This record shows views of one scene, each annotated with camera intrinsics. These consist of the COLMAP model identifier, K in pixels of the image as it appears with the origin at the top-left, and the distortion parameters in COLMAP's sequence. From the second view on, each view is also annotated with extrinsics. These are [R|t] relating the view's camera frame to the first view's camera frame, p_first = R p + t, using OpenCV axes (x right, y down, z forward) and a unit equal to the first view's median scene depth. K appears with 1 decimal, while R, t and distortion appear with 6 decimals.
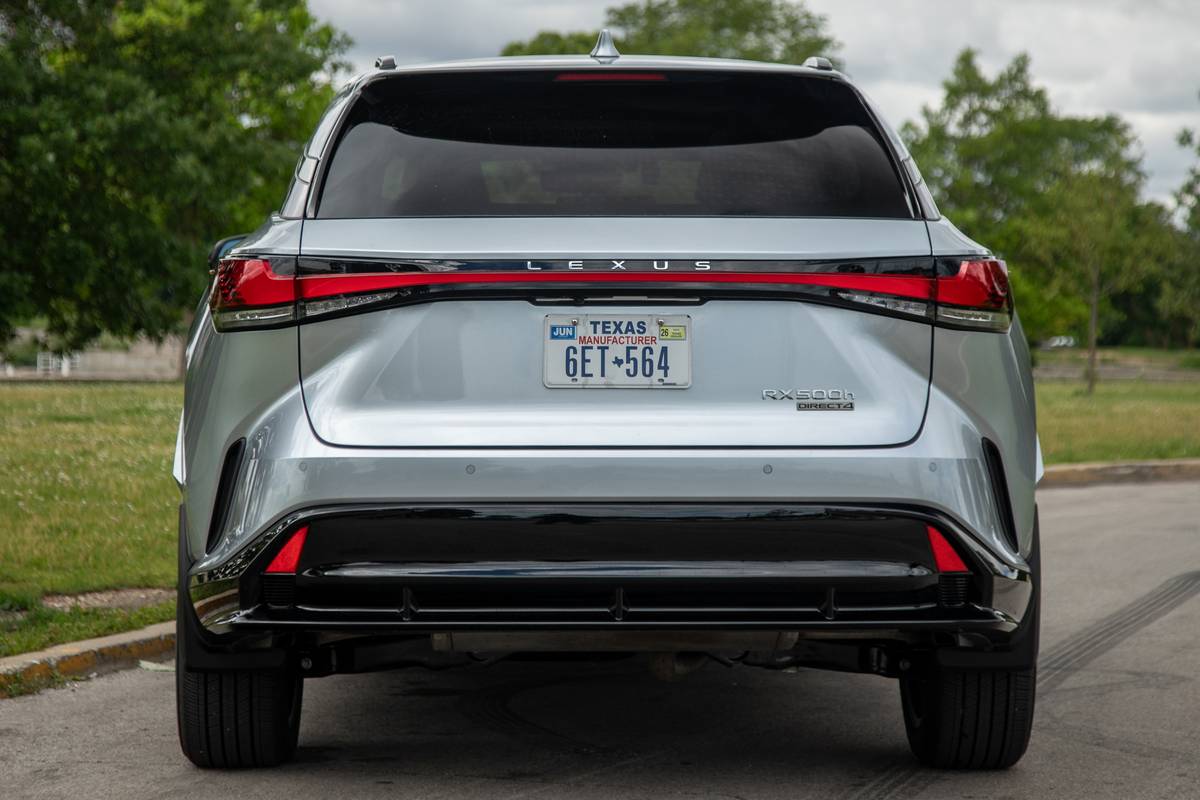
lens RADIAL K [[3154.8, 0, 600.0], [0, 3154.8, 400.0], [0, 0, 1]] dist [-0.700425, 6.495298]
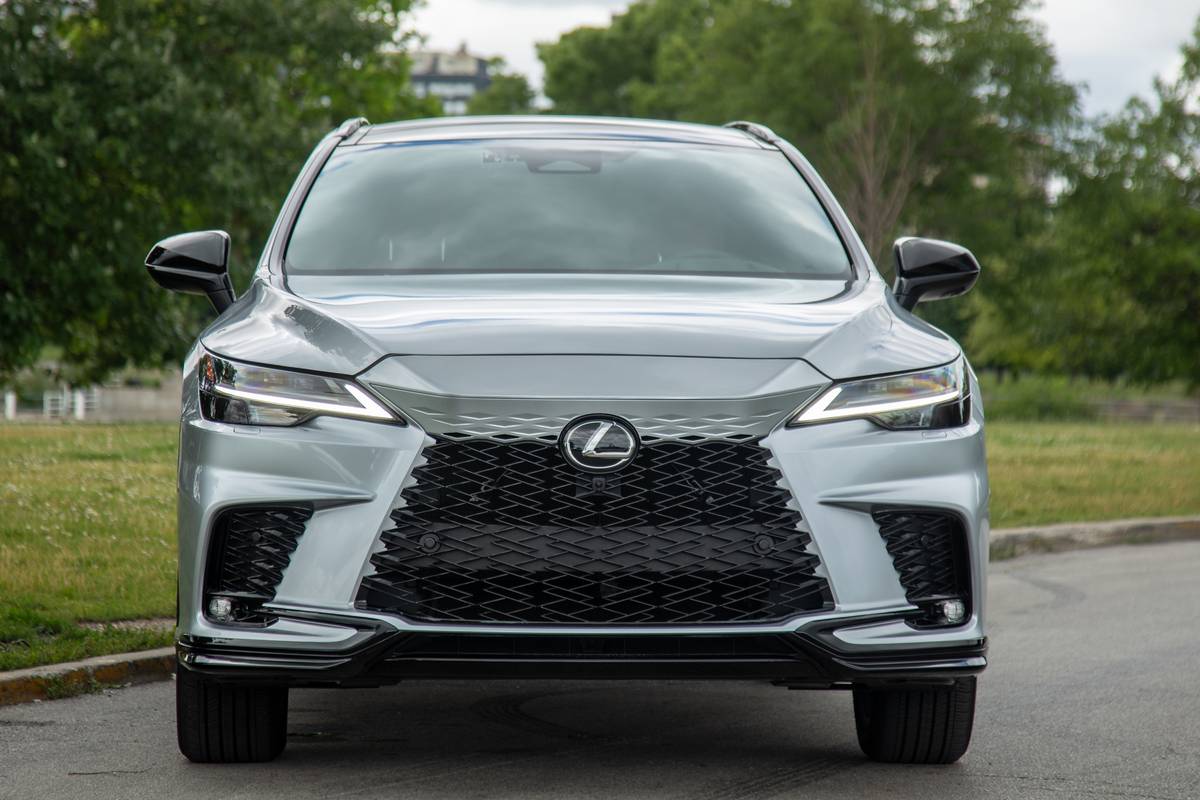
lens RADIAL K [[4089.9, 0, 600.0], [0, 4089.9, 400.0], [0, 0, 1]] dist [-1.321676, 22.720553]
pose [[0.999138, -0.002970, -0.041410, 0.037391], [0.002452, 0.999918, -0.012555, 0.007781], [0.041443, 0.012443, 0.999063, -0.250801]]
